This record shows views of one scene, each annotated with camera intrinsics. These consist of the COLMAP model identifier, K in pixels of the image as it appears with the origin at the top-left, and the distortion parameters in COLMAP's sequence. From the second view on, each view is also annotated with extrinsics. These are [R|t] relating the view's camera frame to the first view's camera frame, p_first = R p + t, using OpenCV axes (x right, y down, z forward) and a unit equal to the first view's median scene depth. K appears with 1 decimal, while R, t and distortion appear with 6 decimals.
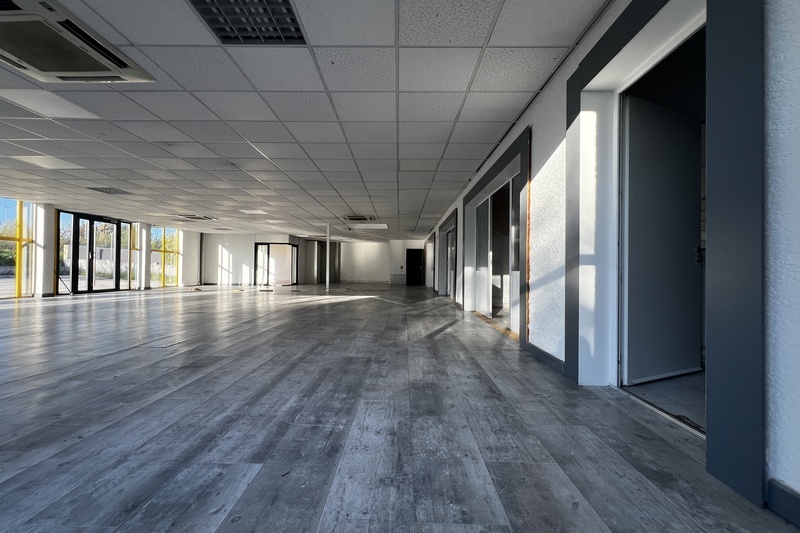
lens RADIAL K [[358.7, 0, 401.2], [0, 358.7, 267.2], [0, 0, 1]] dist [0.014414, -0.000040]
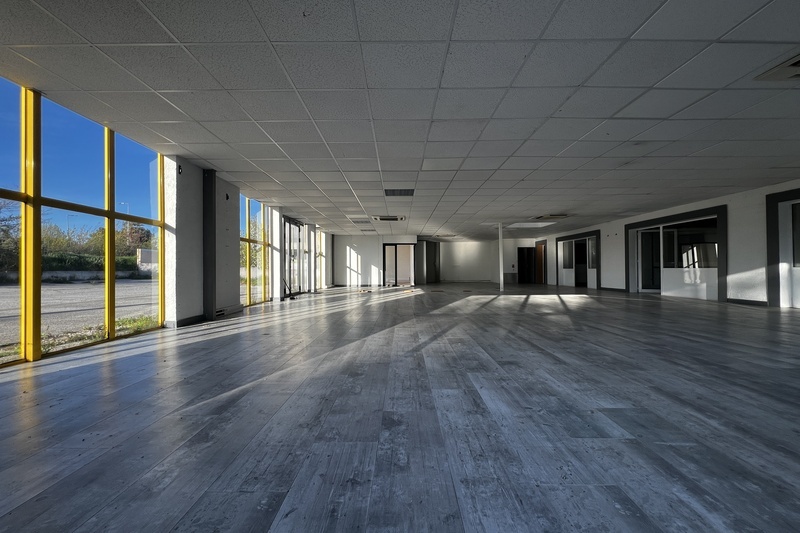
lens RADIAL K [[358.7, 0, 398.9], [0, 358.7, 268.2], [0, 0, 1]] dist [0.014414, -0.000040]
pose [[0.999882, -0.014065, -0.006235, -0.358663], [0.014092, 0.999891, 0.004297, -0.003549], [0.006174, -0.004384, 0.999971, 0.011652]]
